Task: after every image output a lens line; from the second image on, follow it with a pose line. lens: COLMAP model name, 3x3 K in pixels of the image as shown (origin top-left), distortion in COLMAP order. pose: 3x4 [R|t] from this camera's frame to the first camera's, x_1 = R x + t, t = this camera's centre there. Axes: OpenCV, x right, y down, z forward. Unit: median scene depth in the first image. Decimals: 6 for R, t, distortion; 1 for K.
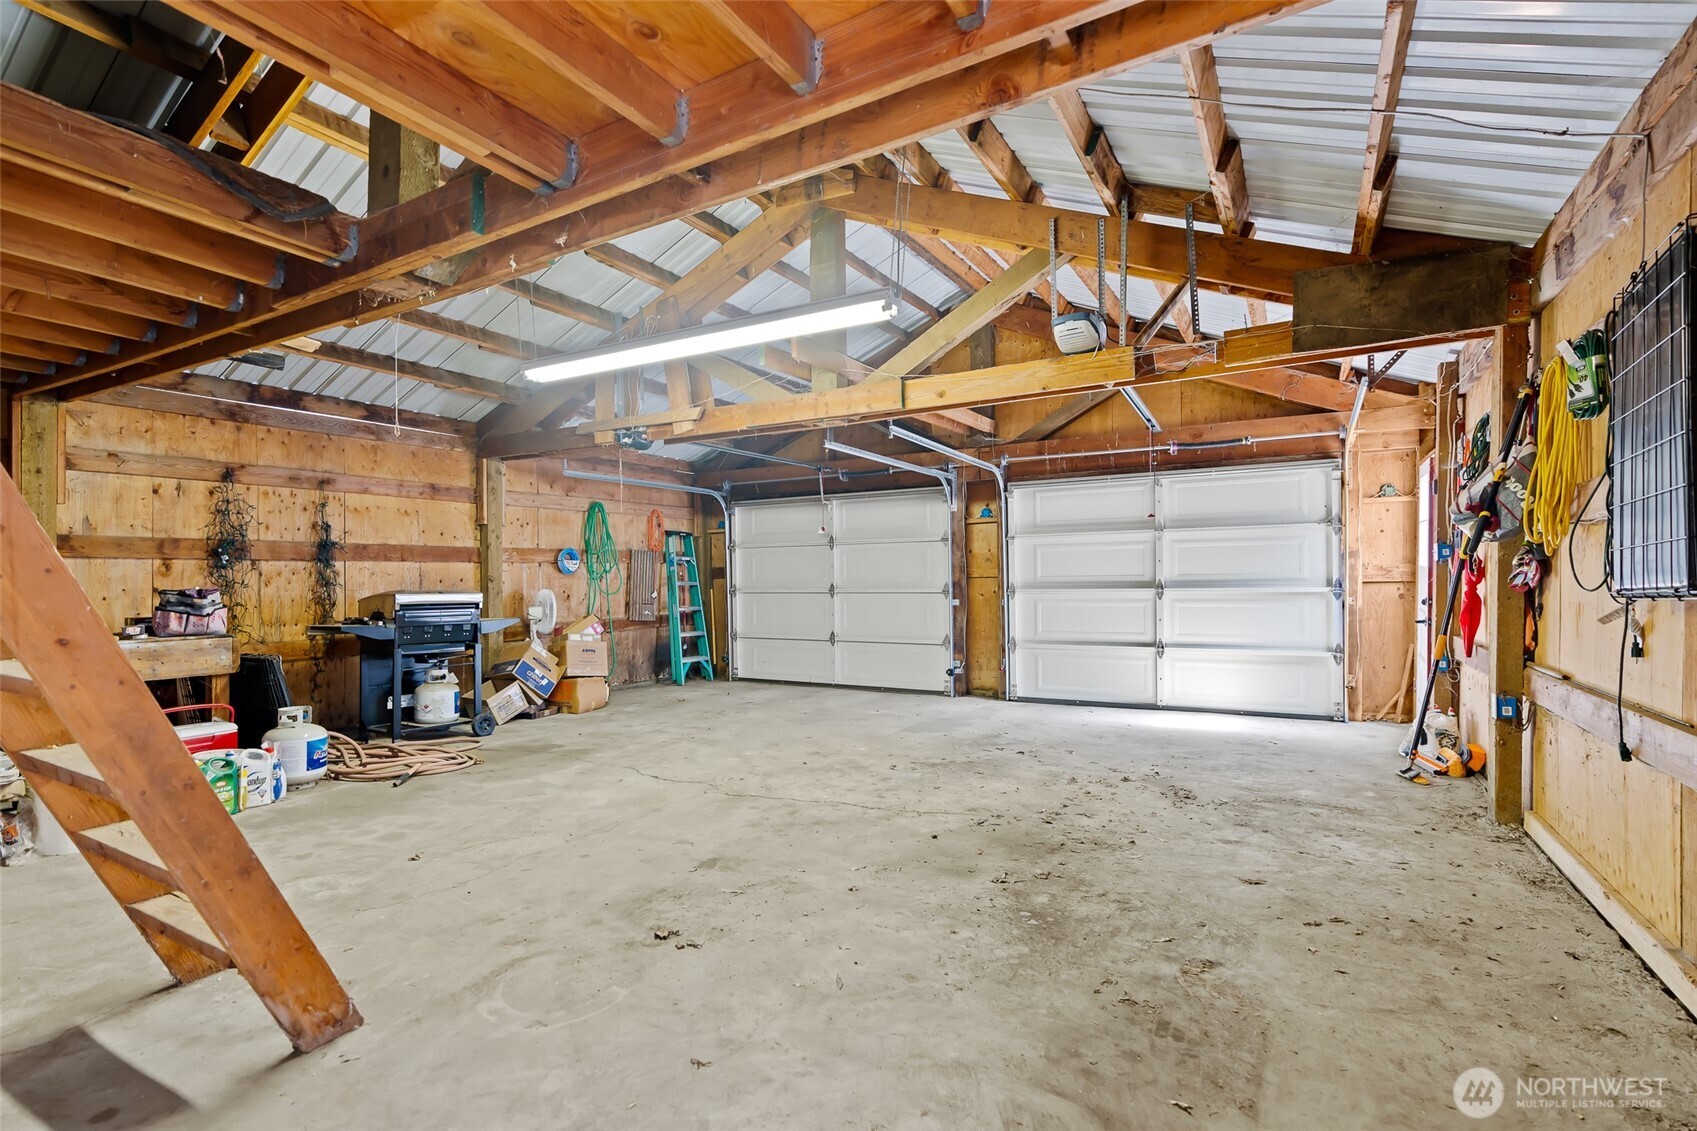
lens RADIAL K [[804.2, 0, 848.5], [0, 804.2, 565.5], [0, 0, 1]] dist [0.000321, 0.000432]
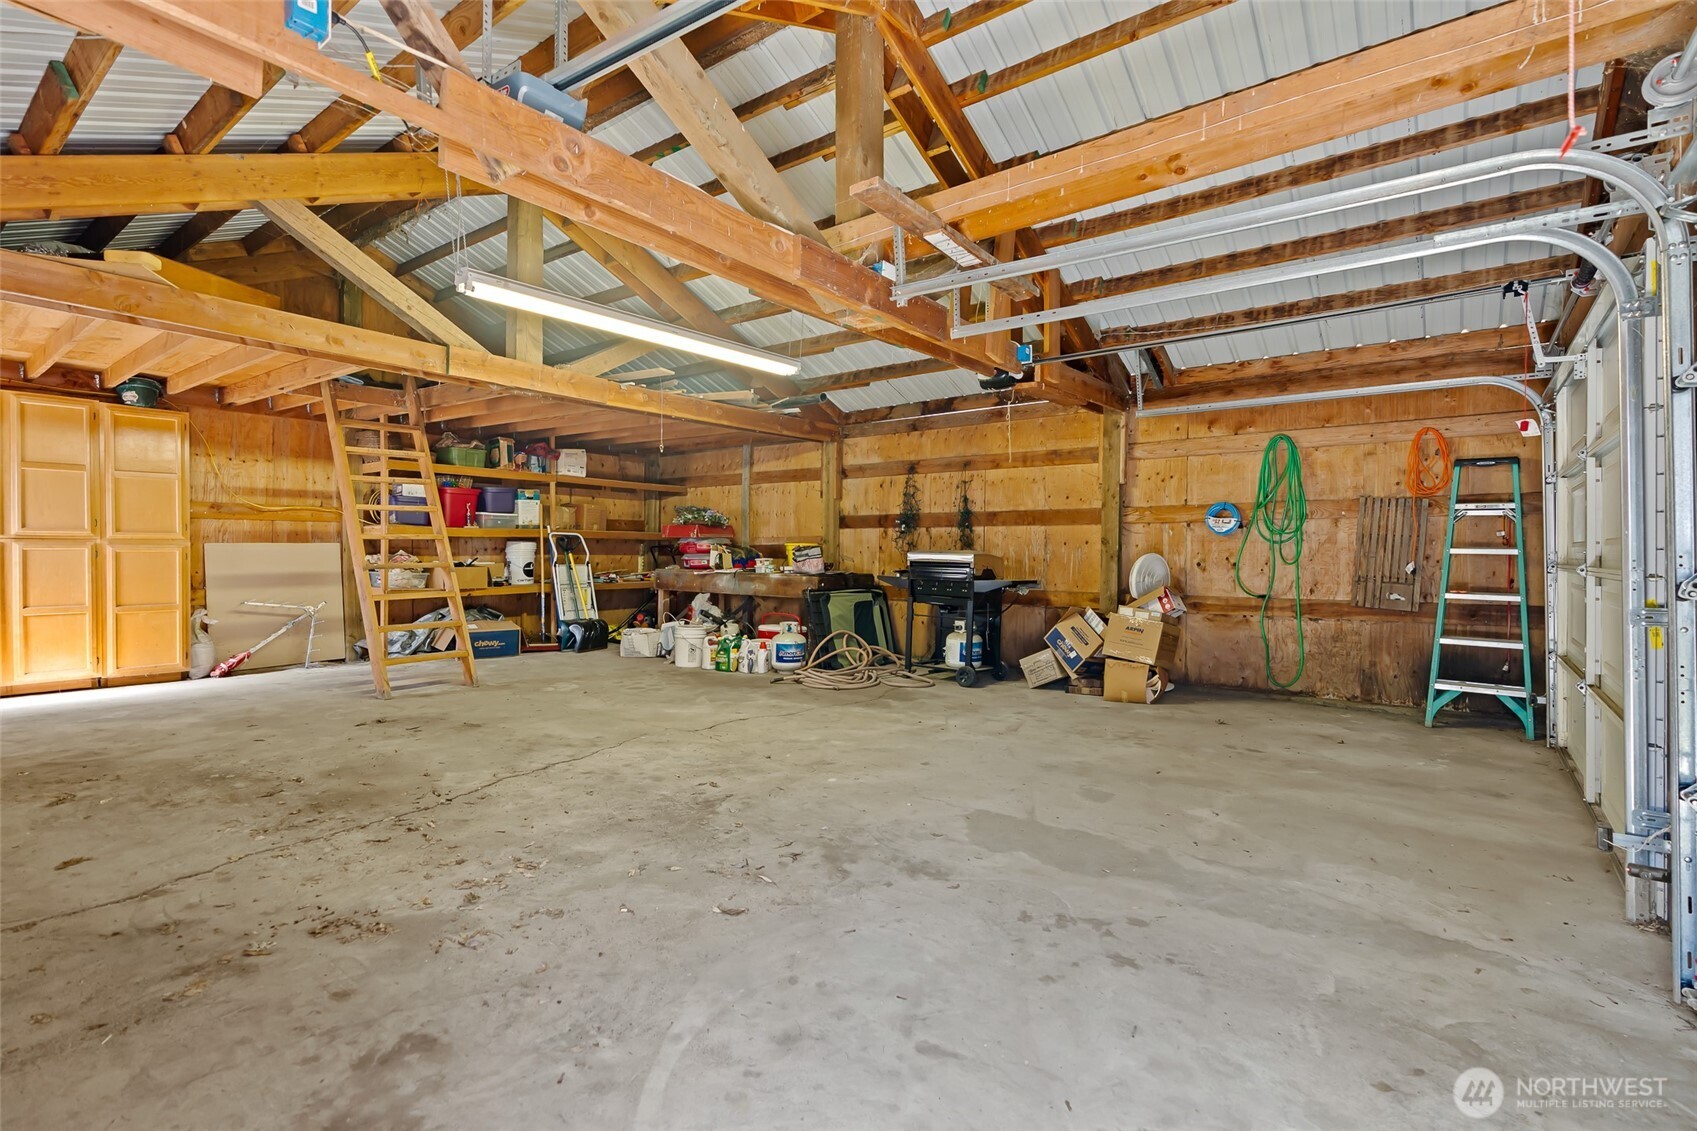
lens RADIAL K [[804.2, 0, 848.5], [0, 804.2, 565.5], [0, 0, 1]] dist [0.000321, 0.000432]
pose [[-0.138832, 0.029315, -0.989882, 0.664272], [0.011315, 0.999543, 0.028014, 0.018869], [0.990251, -0.007312, -0.139100, 1.043011]]
